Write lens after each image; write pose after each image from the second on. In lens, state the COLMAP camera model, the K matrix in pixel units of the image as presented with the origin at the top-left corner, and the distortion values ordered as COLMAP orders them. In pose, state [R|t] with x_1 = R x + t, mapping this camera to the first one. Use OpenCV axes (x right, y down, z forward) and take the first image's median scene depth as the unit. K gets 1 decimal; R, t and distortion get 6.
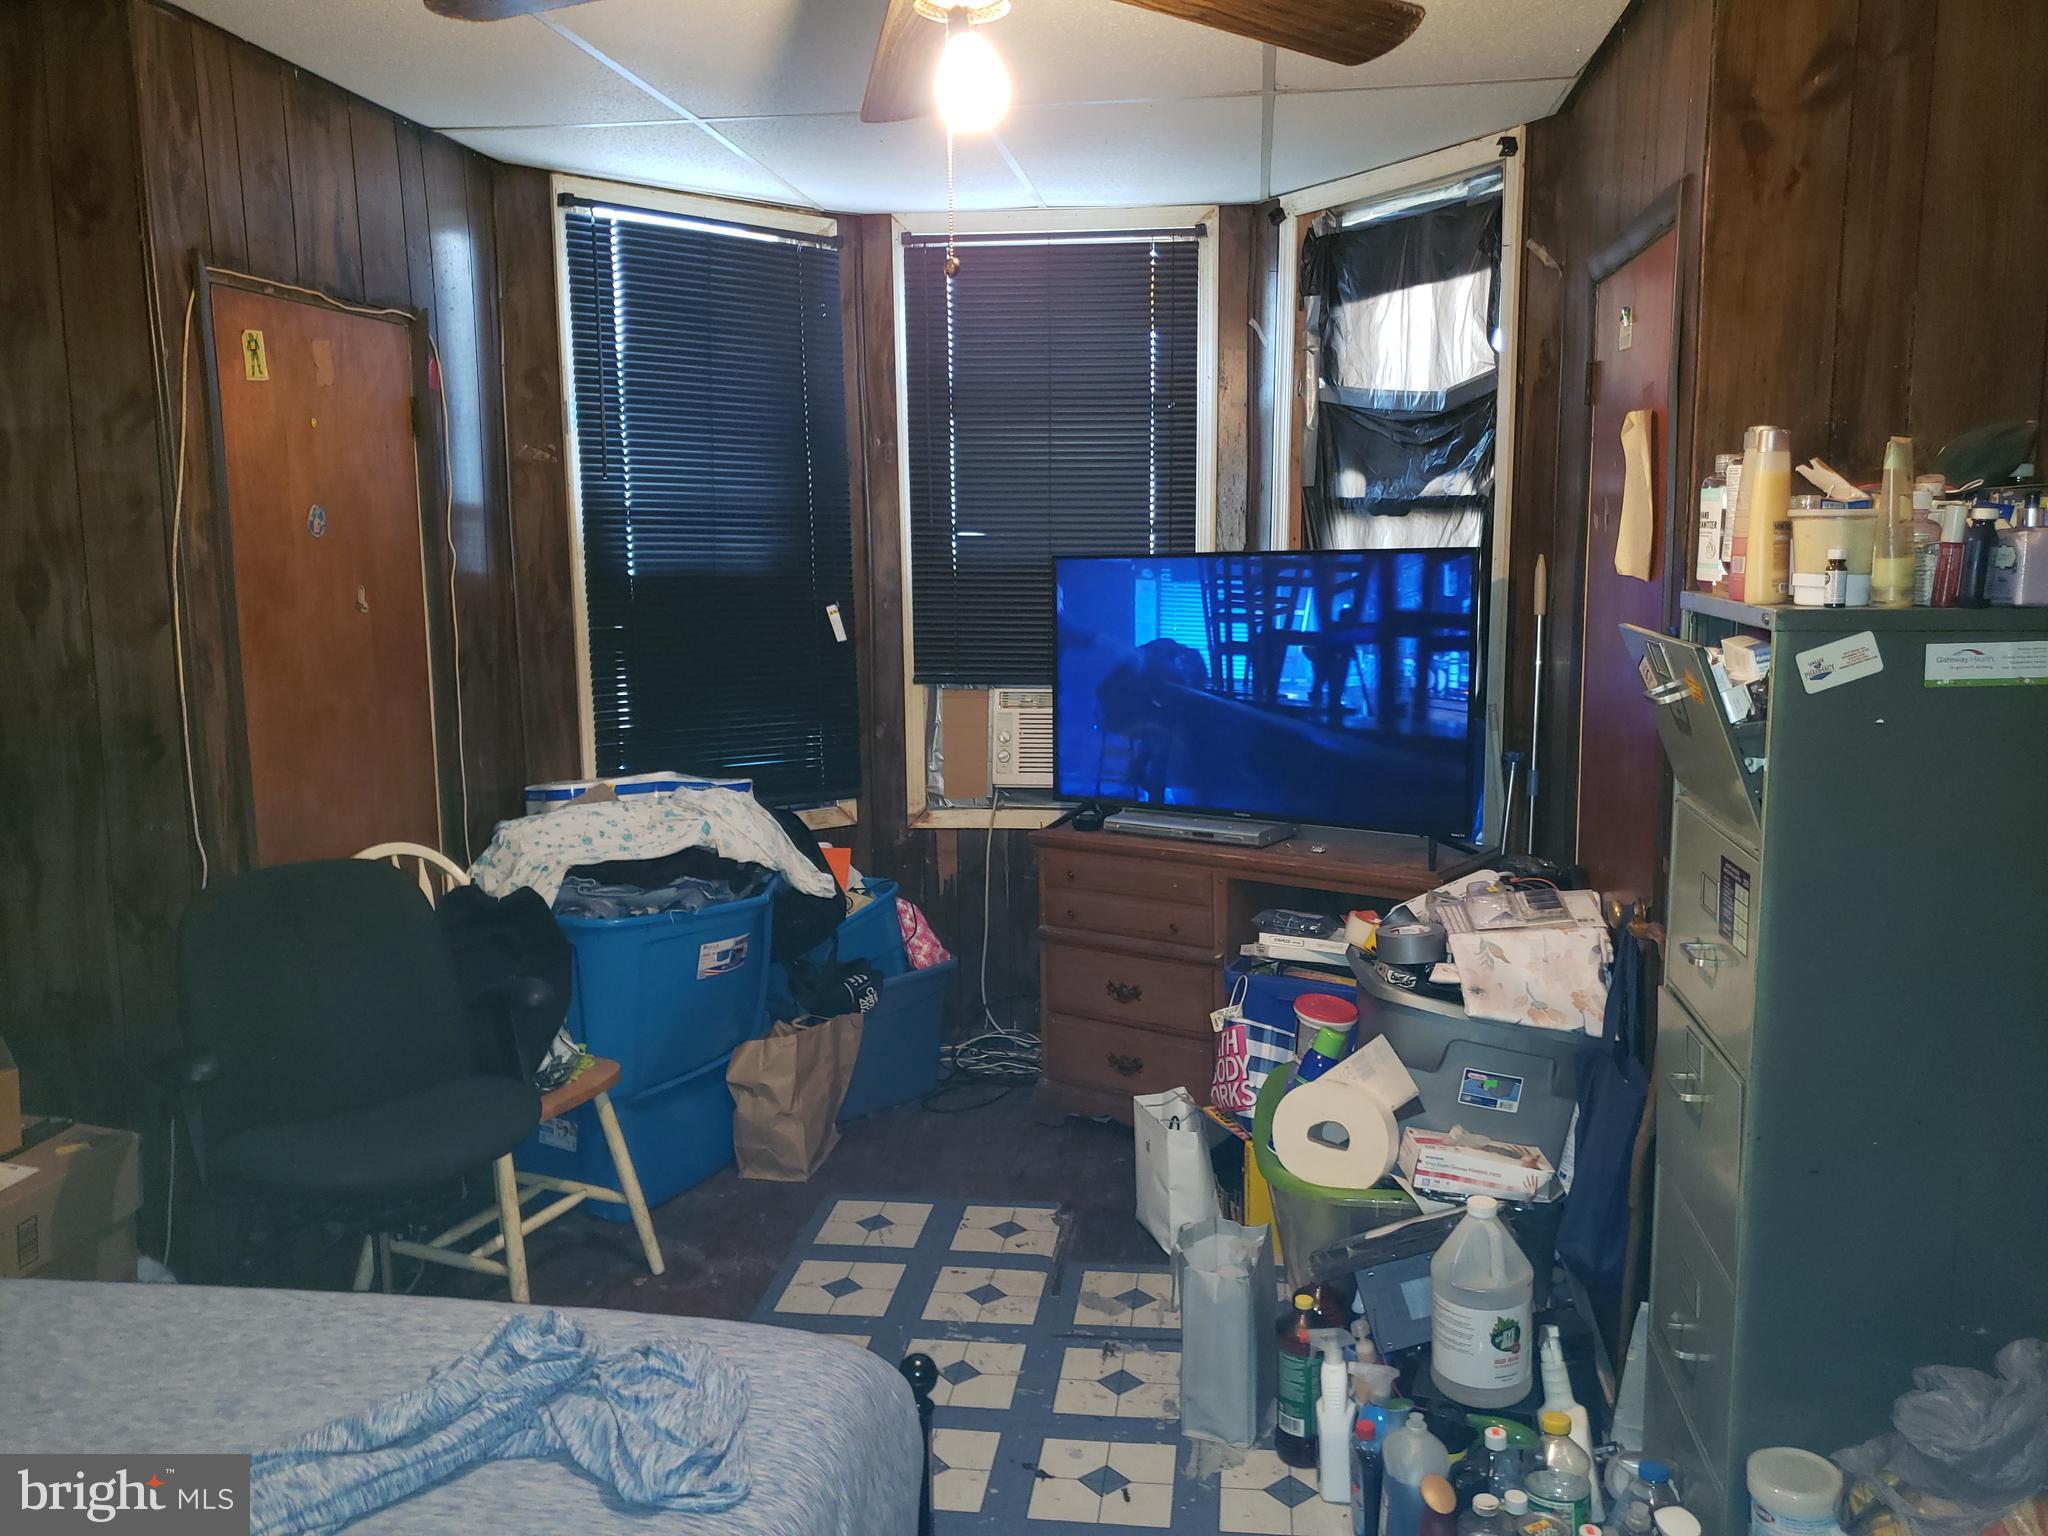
lens RADIAL K [[1597.7, 0, 1025.5], [0, 1597.7, 753.6], [0, 0, 1]] dist [-0.009208, 0.043786]
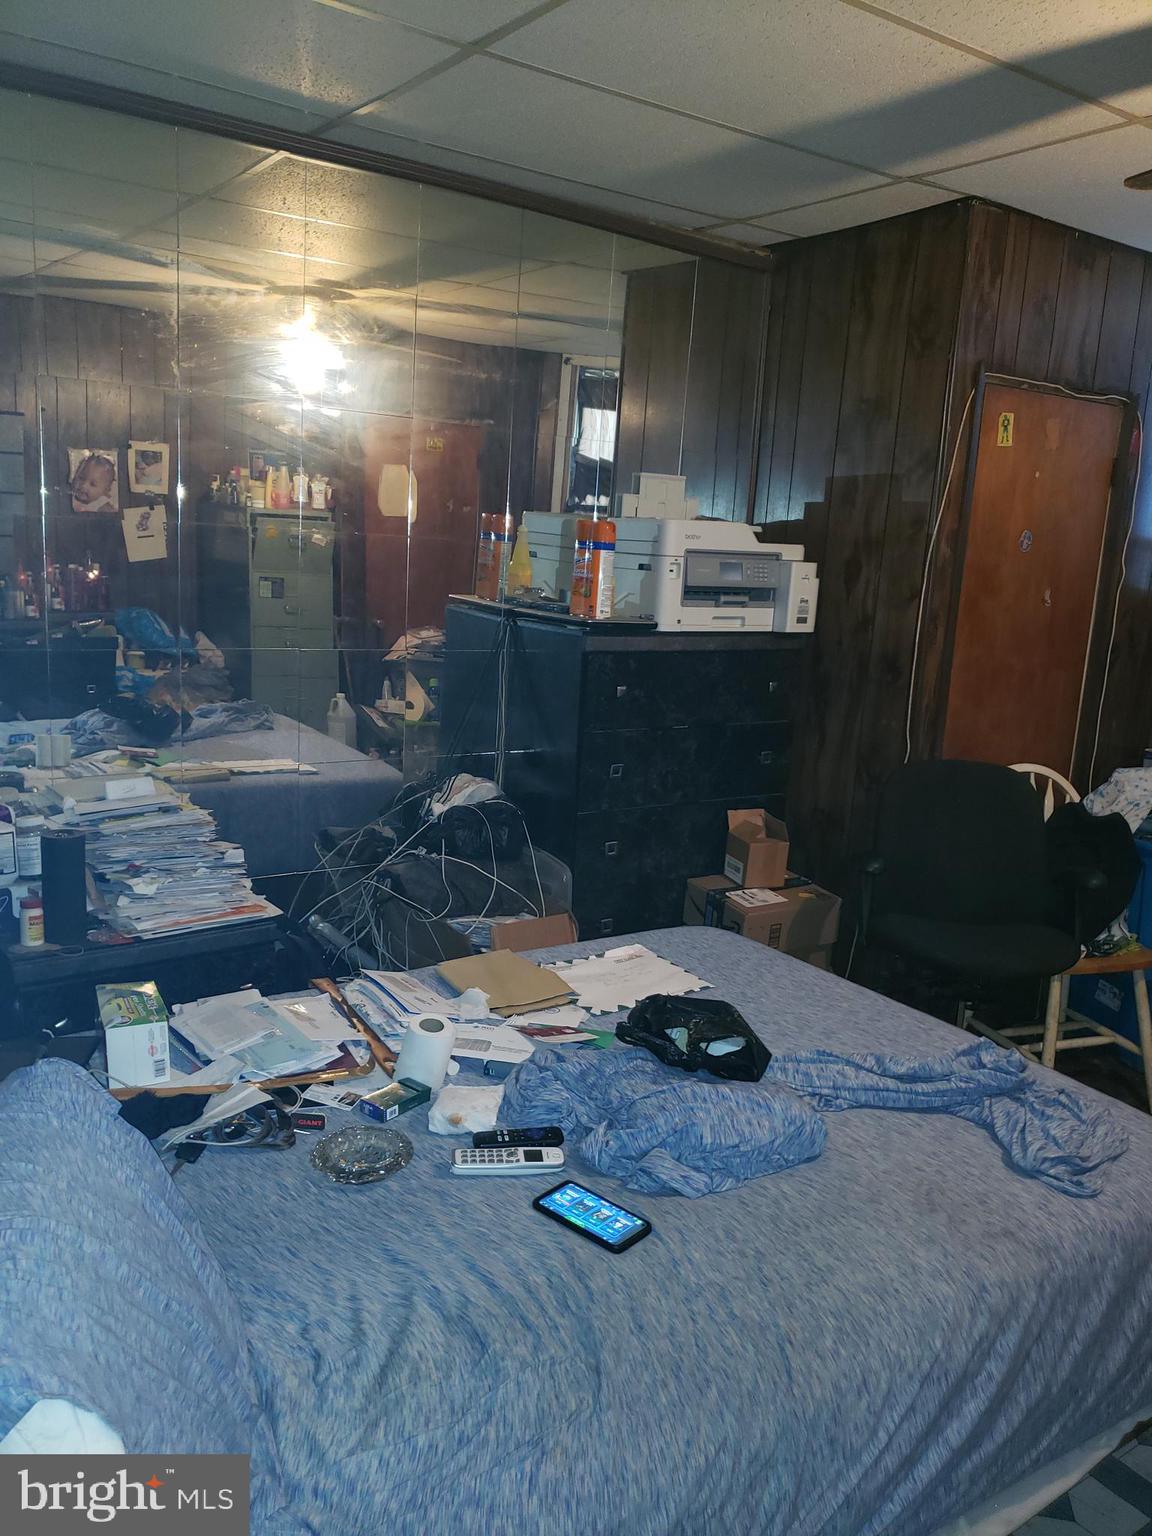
lens RADIAL K [[1198.3, 0, 576.0], [0, 1198.3, 768.0], [0, 0, 1]] dist [-0.009208, 0.043786]
pose [[0.678749, 0.187754, -0.709964, 0.117792], [-0.166580, 0.980928, 0.100157, 0.022398], [0.715228, 0.050284, 0.697080, -0.077857]]
